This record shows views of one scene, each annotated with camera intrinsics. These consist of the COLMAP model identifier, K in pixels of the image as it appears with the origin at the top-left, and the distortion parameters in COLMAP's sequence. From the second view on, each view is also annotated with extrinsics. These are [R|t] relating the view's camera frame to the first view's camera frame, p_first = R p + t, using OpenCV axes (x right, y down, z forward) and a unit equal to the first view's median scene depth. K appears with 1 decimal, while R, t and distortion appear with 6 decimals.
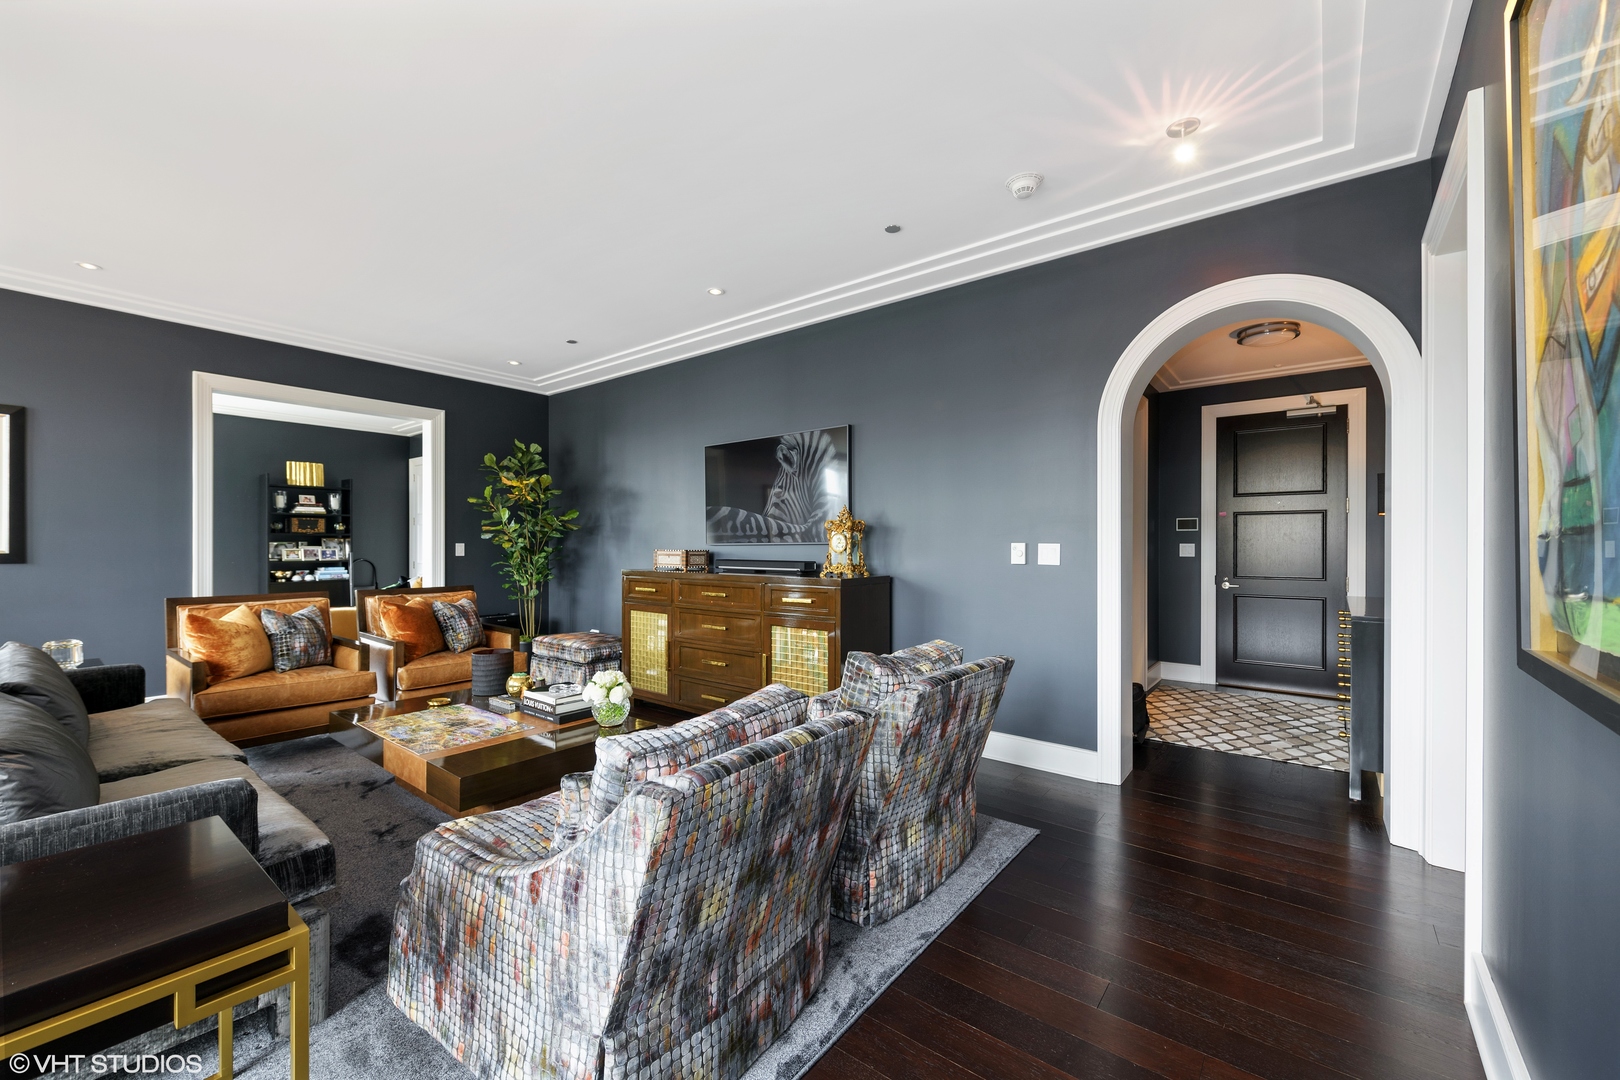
lens RADIAL K [[637.0, 0, 812.9], [0, 637.0, 540.2], [0, 0, 1]] dist [0.000675, 0.000024]
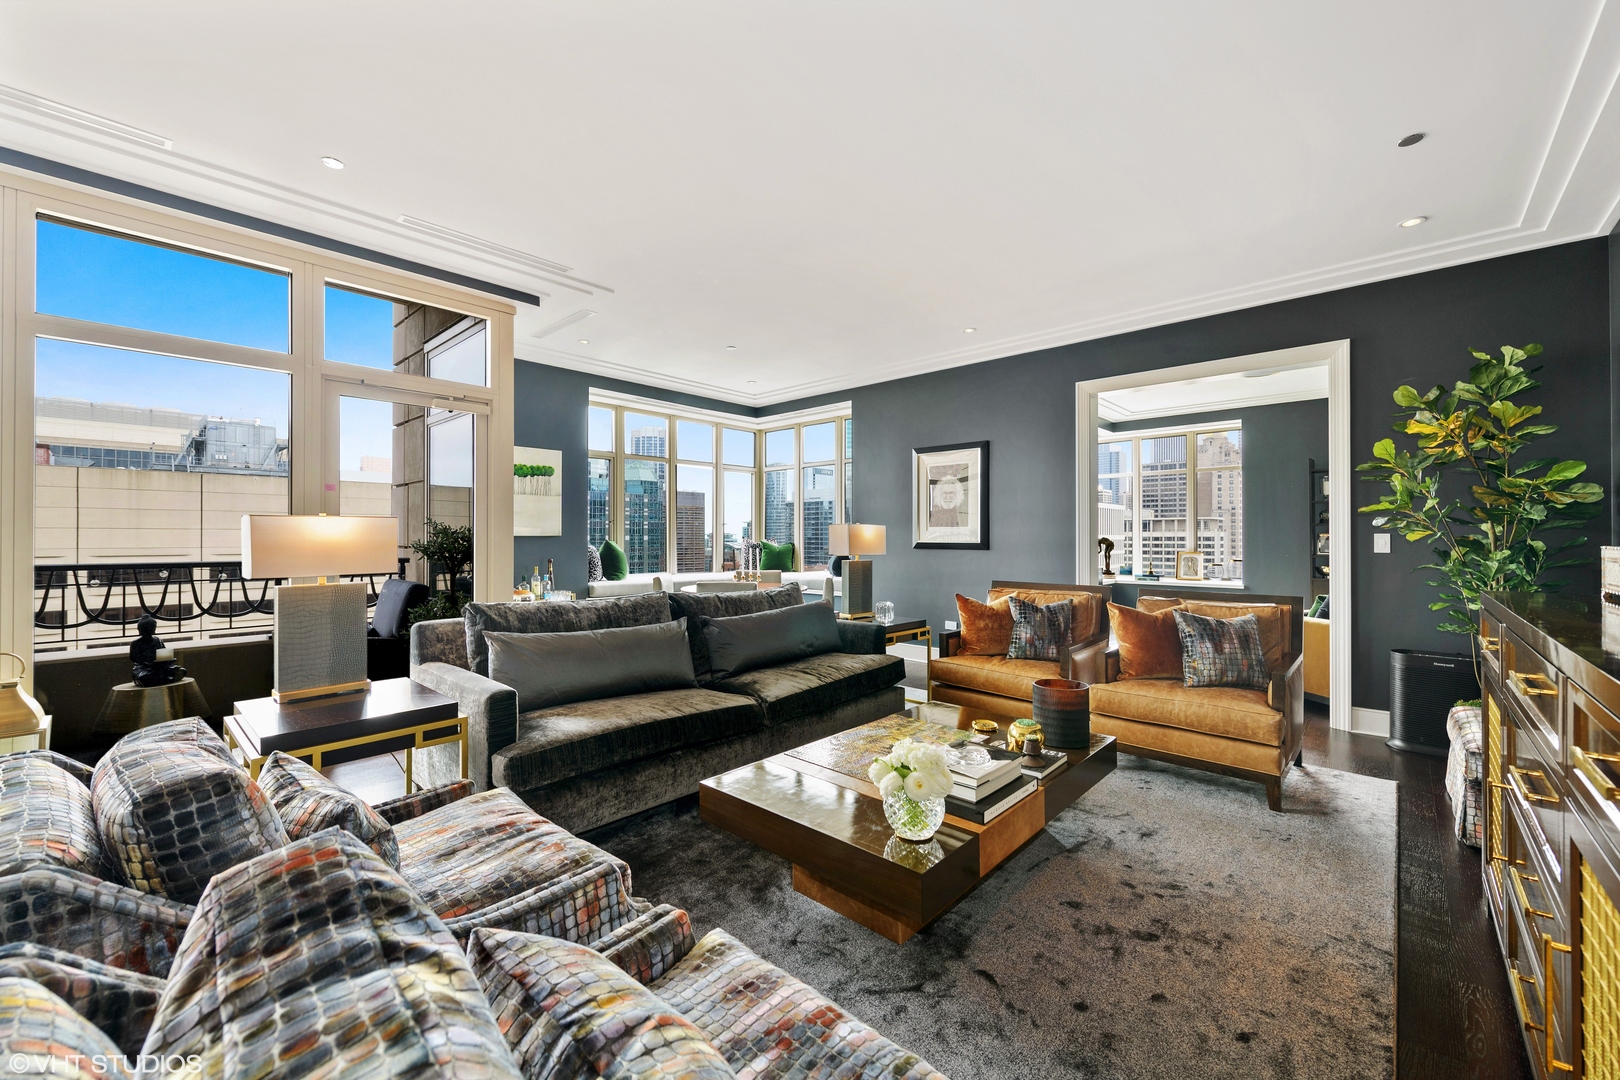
lens RADIAL K [[637.0, 0, 824.1], [0, 637.0, 537.5], [0, 0, 1]] dist [0.000675, 0.000024]
pose [[-0.071226, -0.004397, -0.997451, 0.330085], [0.000451, 0.999990, -0.004440, 0.024715], [0.997460, -0.000766, -0.071223, 1.208210]]
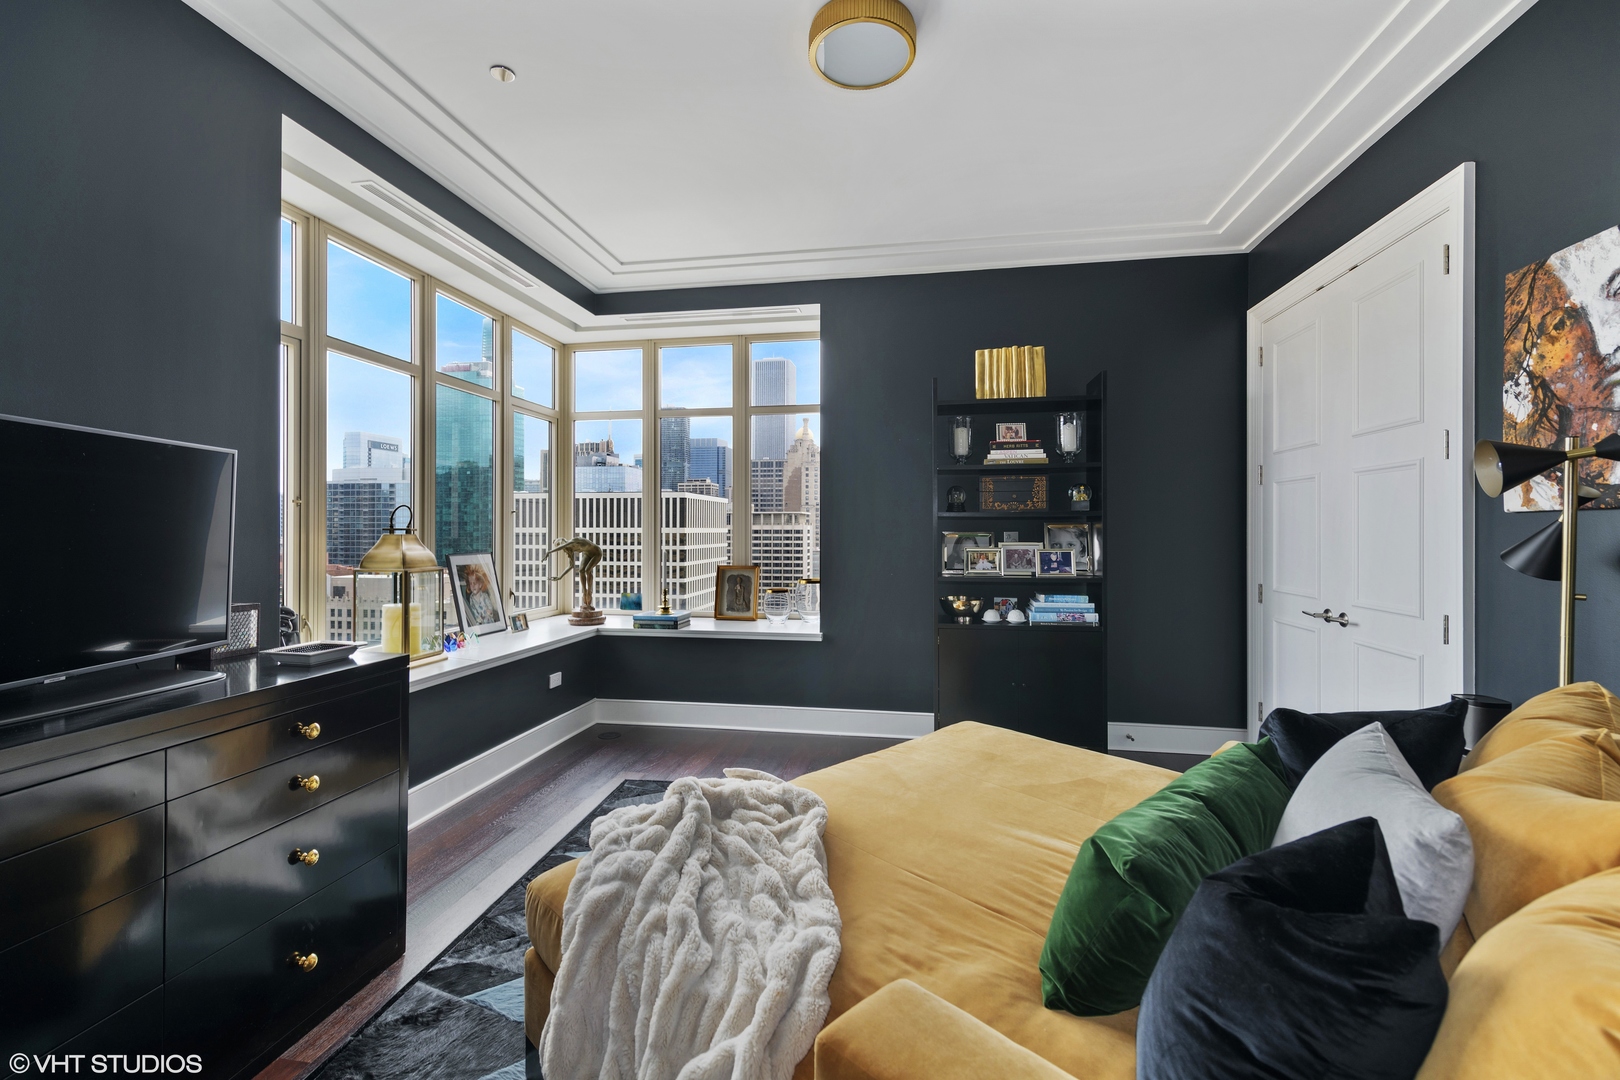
lens RADIAL K [[679.2, 0, 806.7], [0, 679.2, 535.2], [0, 0, 1]] dist [0.005146, -0.002521]
pose [[0.462140, 0.003635, -0.886799, -0.449542], [-0.001794, 0.999993, 0.003164, 0.003496], [0.886805, 0.000129, 0.462144, 0.661208]]
